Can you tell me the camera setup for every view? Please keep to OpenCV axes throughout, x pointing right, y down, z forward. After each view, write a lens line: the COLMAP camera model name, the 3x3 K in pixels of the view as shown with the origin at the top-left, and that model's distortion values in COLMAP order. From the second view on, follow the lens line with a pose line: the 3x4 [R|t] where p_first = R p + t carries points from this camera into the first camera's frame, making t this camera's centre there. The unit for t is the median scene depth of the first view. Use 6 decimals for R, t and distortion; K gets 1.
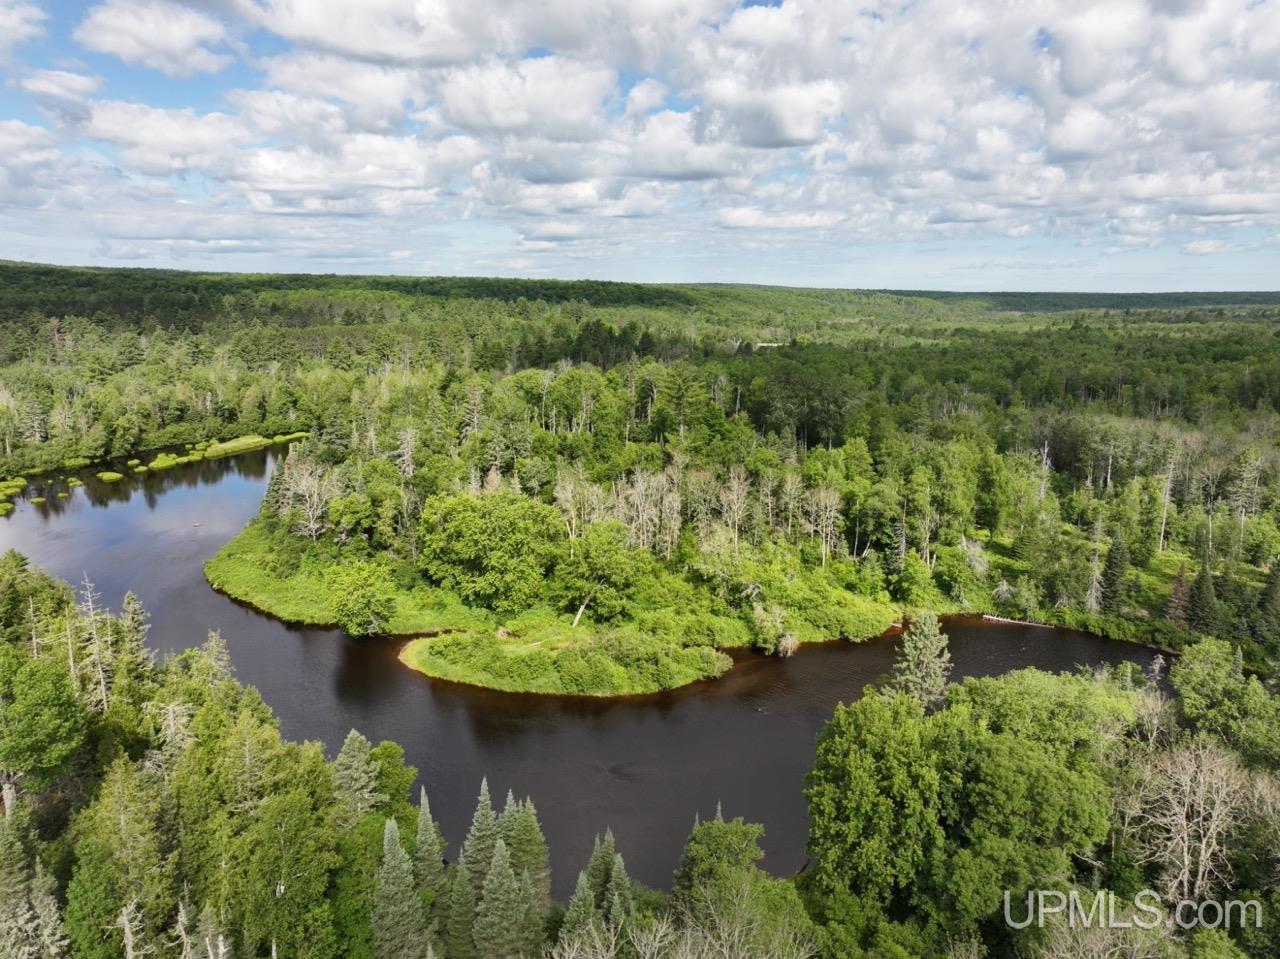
lens RADIAL K [[904.7, 0, 560.1], [0, 904.7, 476.6], [0, 0, 1]] dist [-0.009697, 0.032974]
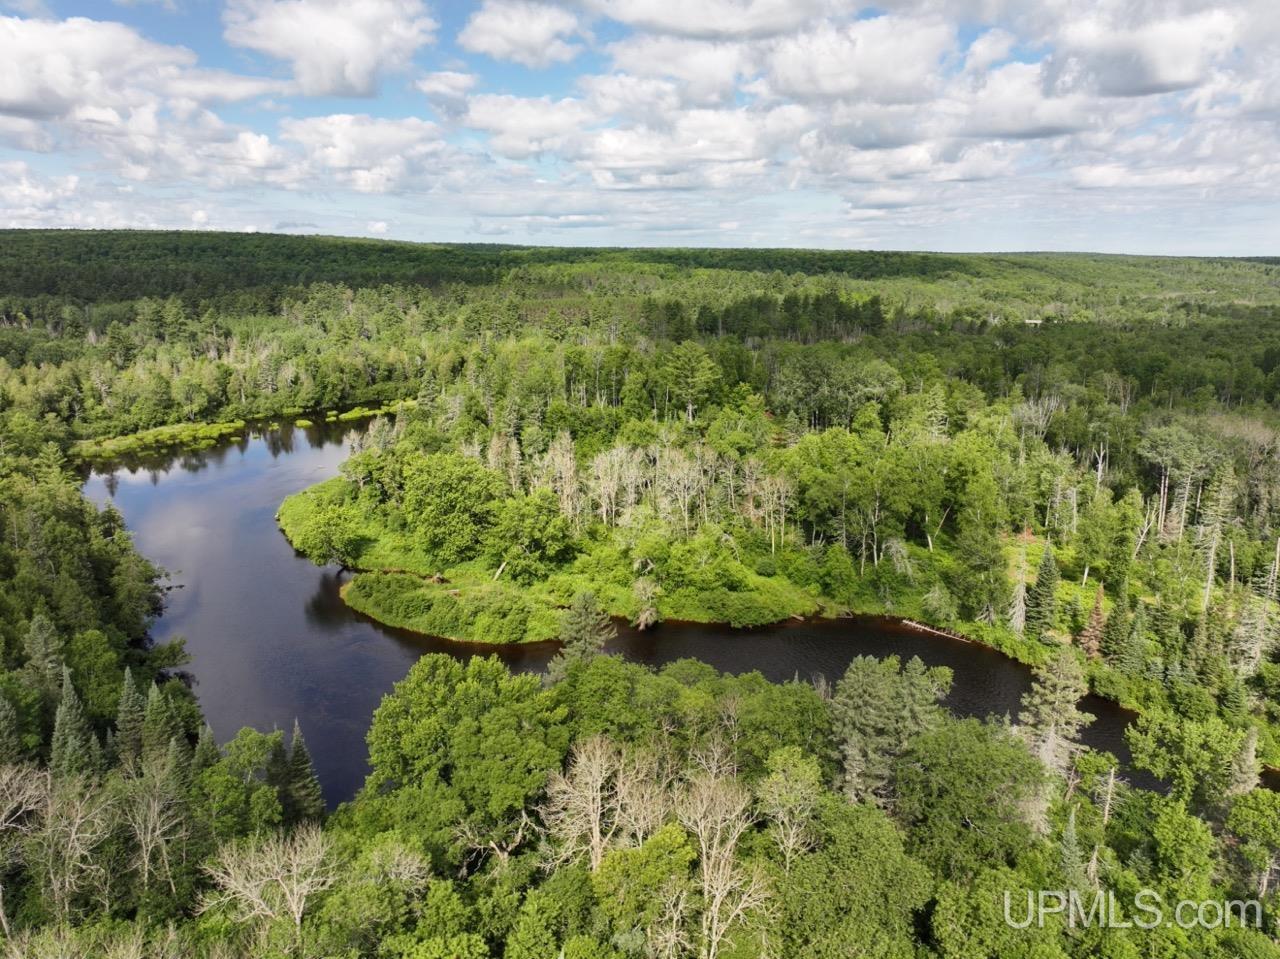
lens RADIAL K [[899.4, 0, 643.6], [0, 899.4, 468.6], [0, 0, 1]] dist [-0.007691, 0.028667]
pose [[0.937293, 0.073645, -0.340672, 0.108691], [-0.064009, 0.997169, 0.039455, -0.005213], [0.342614, -0.015175, 0.939354, 0.004464]]
